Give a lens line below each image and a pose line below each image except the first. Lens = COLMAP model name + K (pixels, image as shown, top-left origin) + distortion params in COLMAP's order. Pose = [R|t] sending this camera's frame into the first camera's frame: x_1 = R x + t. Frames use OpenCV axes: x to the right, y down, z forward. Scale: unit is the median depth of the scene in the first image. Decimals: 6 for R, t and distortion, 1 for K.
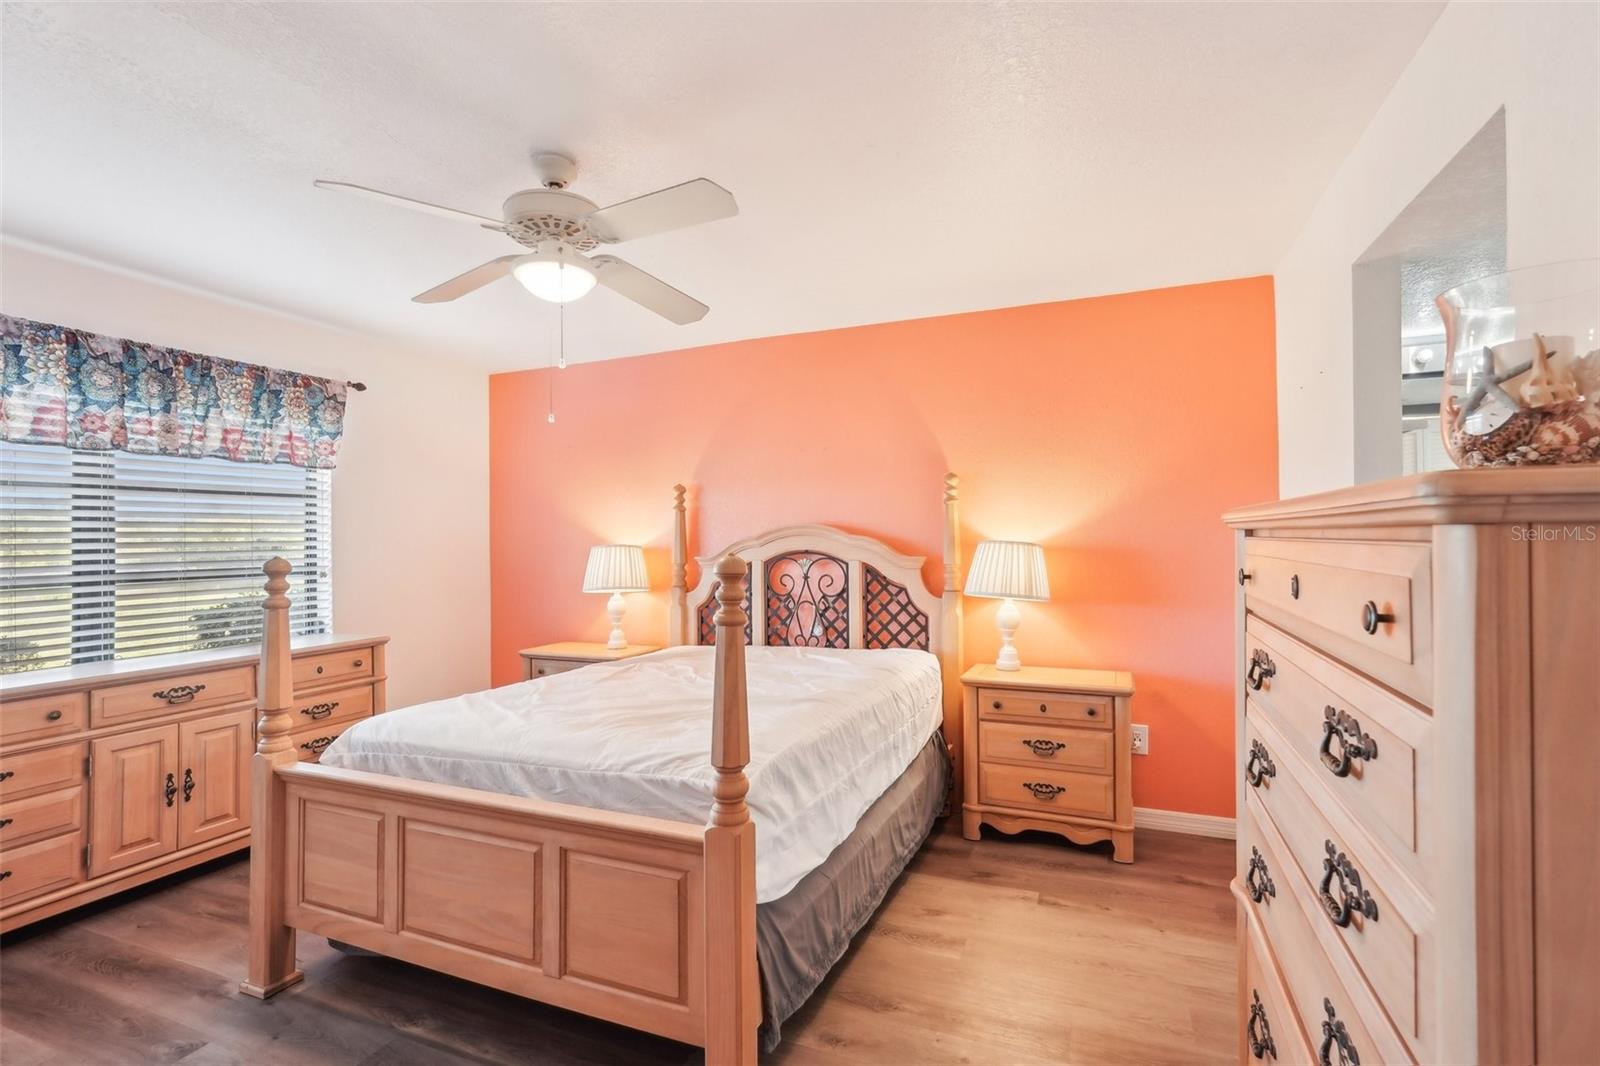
lens RADIAL K [[732.8, 0, 800.0], [0, 732.8, 533.0], [0, 0, 1]] dist [-0.010656, 0.009499]
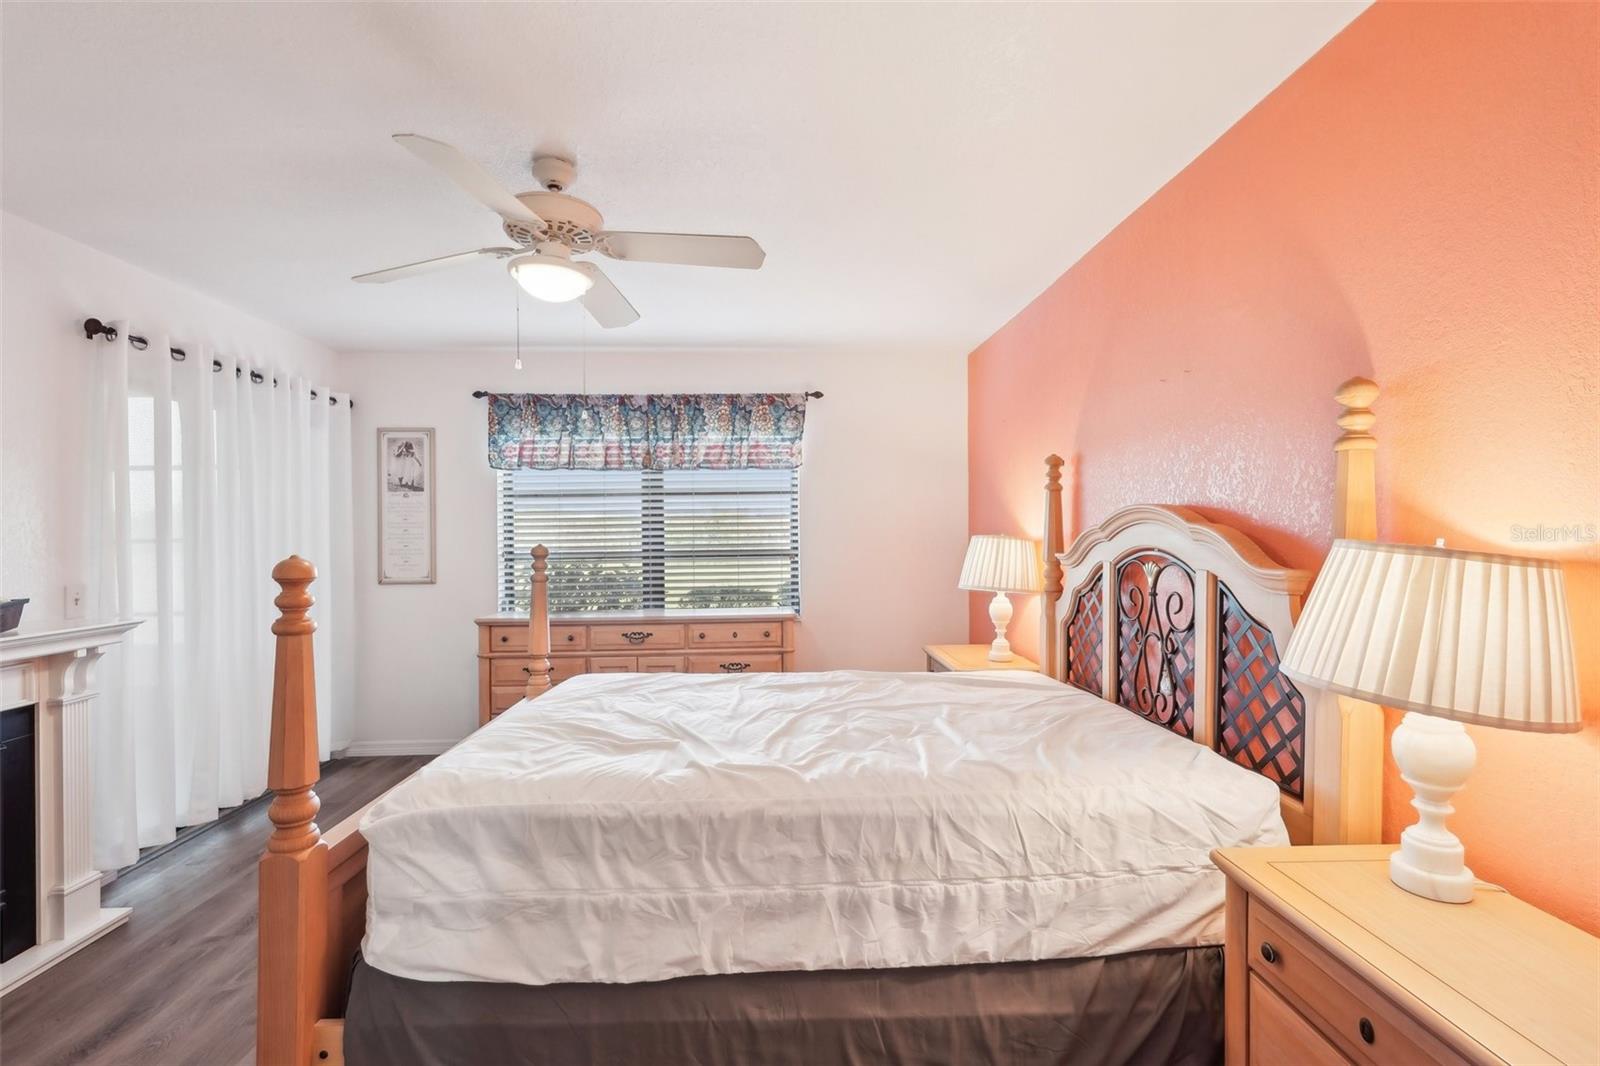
lens RADIAL K [[714.9, 0, 799.5], [0, 714.9, 526.0], [0, 0, 1]] dist [-0.009587, 0.019486]
pose [[0.444824, 0.000656, -0.895618, 0.421969], [0.013267, 0.999885, 0.007322, -0.002809], [0.895520, -0.015140, 0.444764, 0.509715]]
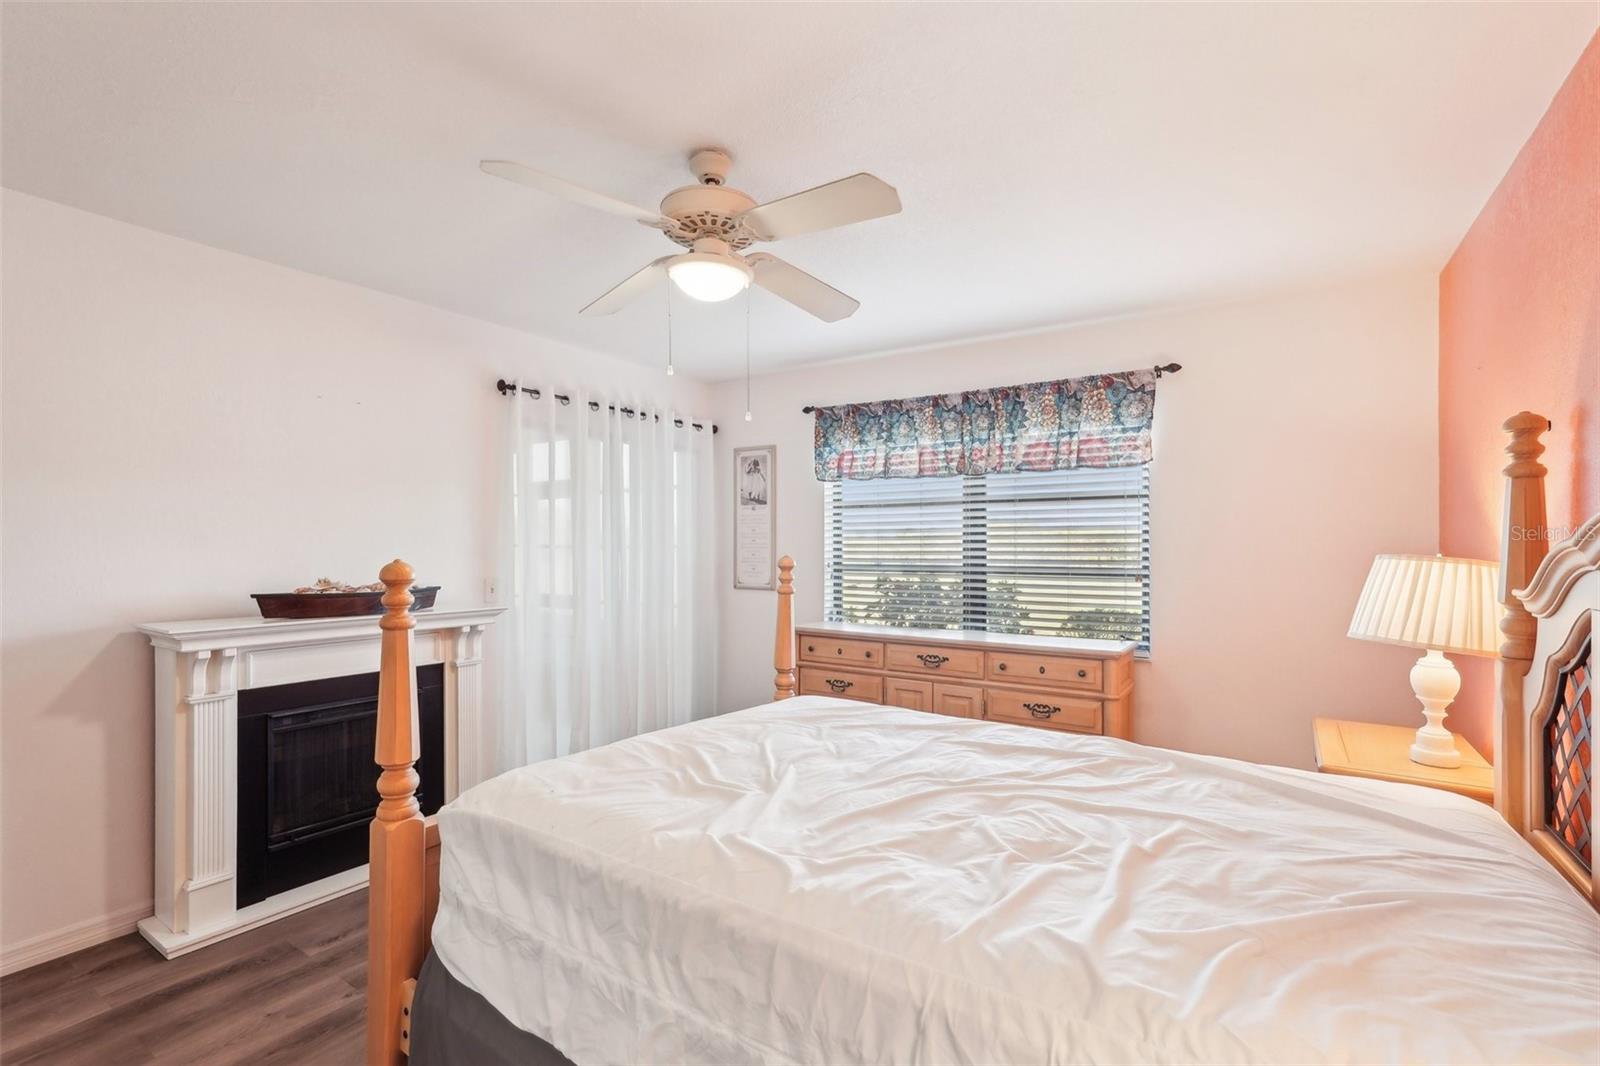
lens RADIAL K [[721.1, 0, 806.1], [0, 721.1, 531.0], [0, 0, 1]] dist [-0.025669, 0.025051]
pose [[-0.165133, -0.008697, -0.986233, 0.346565], [0.008785, 0.999908, -0.010288, 0.001476], [0.986232, -0.010363, -0.165042, 0.760665]]
